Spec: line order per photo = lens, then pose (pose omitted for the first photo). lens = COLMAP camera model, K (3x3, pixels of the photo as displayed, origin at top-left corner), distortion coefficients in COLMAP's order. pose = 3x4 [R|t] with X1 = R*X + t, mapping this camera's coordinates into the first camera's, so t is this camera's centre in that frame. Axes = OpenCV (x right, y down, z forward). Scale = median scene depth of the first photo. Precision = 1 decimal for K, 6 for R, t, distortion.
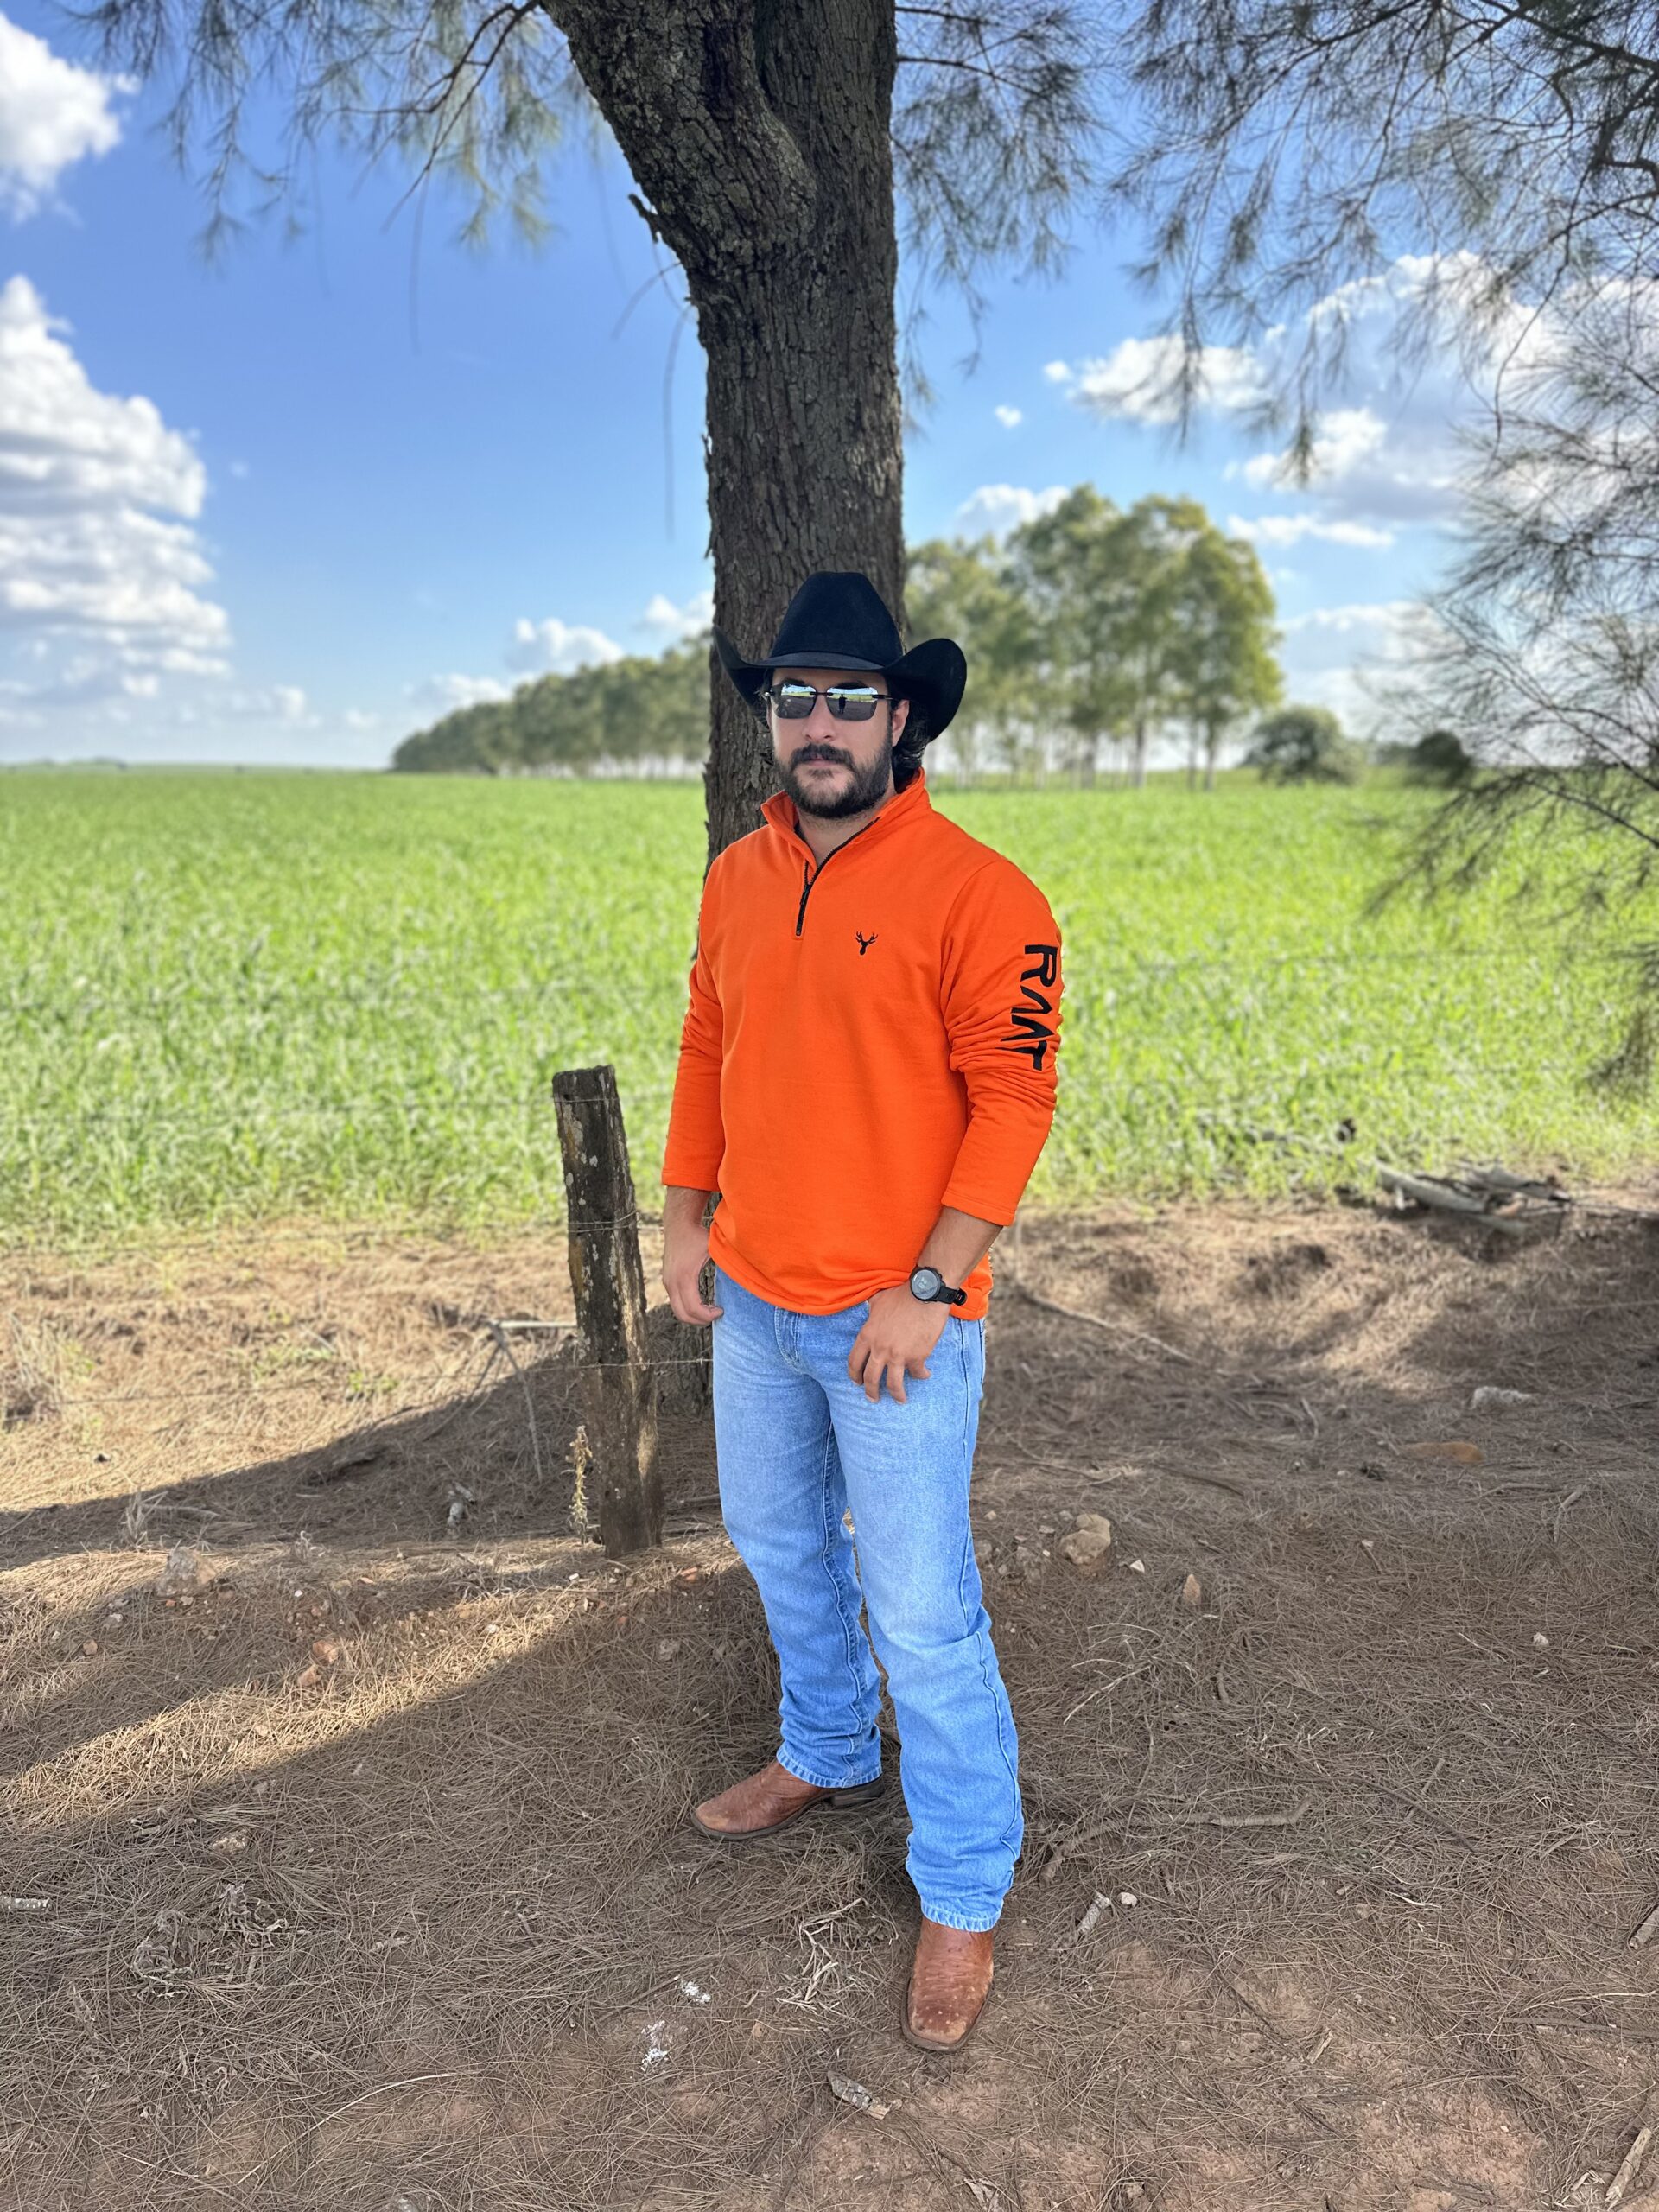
lens RADIAL K [[1574.7, 0, 832.6], [0, 1574.7, 1115.6], [0, 0, 1]] dist [0.026656, -0.035338]
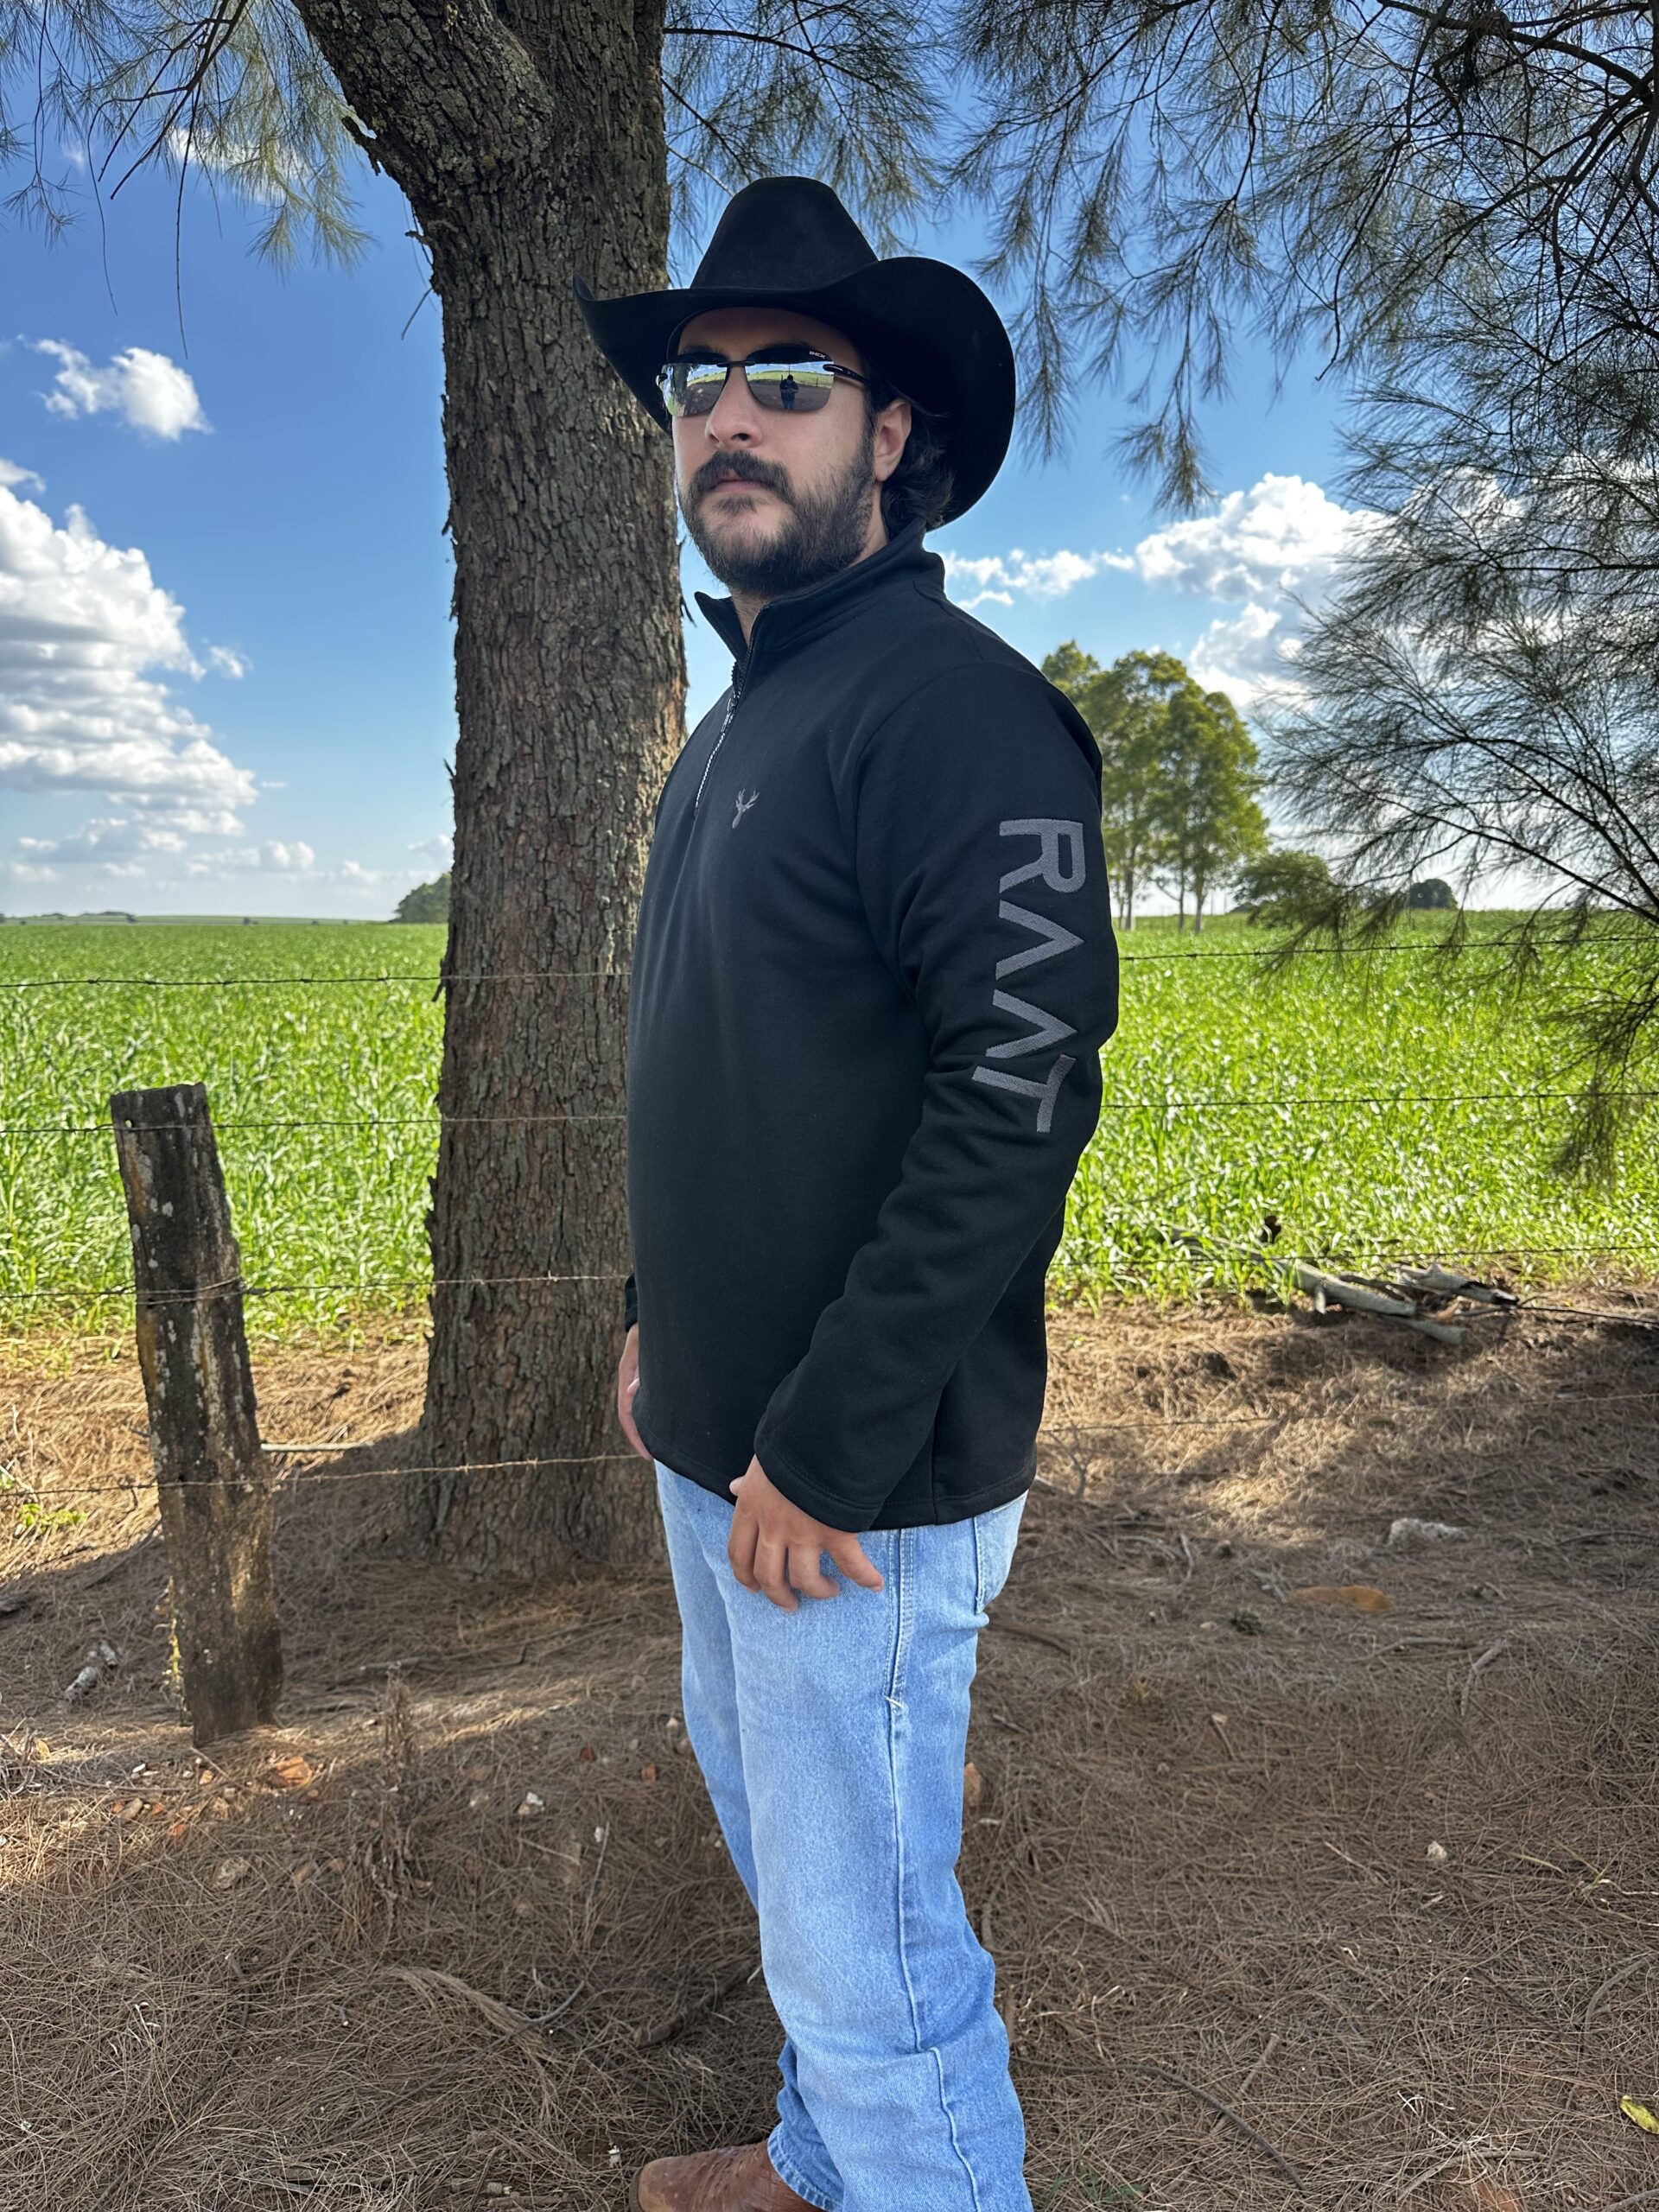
lens RADIAL K [[1574.7, 0, 826.8], [0, 1574.7, 1106.5], [0, 0, 1]] dist [0.026656, -0.035338]
pose [[0.999979, -0.003615, -0.005357, 0.137413], [0.003067, 0.995083, -0.099001, 0.045435], [0.005688, 0.098982, 0.995073, 0.184956]]
